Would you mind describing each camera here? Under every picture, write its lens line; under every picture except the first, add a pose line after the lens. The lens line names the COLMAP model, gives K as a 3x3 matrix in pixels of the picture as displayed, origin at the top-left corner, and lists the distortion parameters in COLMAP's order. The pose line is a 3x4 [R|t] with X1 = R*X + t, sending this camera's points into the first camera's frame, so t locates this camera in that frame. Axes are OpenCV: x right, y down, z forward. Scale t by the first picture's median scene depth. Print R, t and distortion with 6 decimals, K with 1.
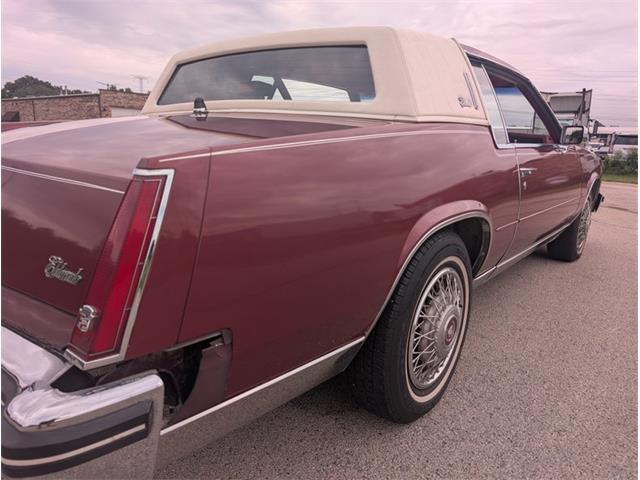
lens RADIAL K [[459.1, 0, 317.4], [0, 459.1, 235.9], [0, 0, 1]] dist [0.015710, -0.014799]
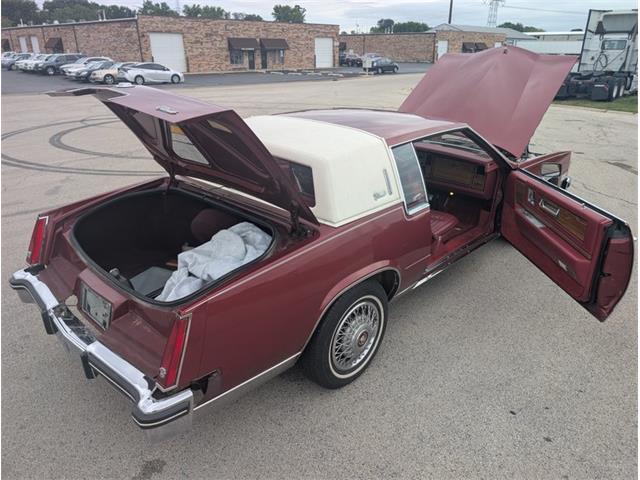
lens RADIAL K [[459.1, 0, 321.3], [0, 459.1, 233.8], [0, 0, 1]] dist [0.015710, -0.014799]
pose [[0.996288, 0.001447, -0.086066, 0.281219], [0.013024, 0.985813, 0.167339, -0.461352], [0.085087, -0.167839, 0.982136, -0.615703]]
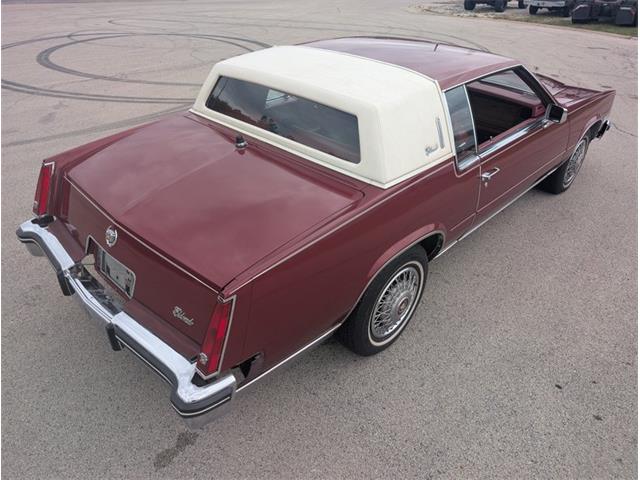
lens RADIAL K [[459.1, 0, 312.8], [0, 459.1, 233.9], [0, 0, 1]] dist [0.015710, -0.014799]
pose [[0.995618, 0.039185, -0.084903, 0.105190], [-0.009740, 0.946481, 0.322612, -0.532646], [0.093001, -0.320371, 0.942716, -0.434481]]
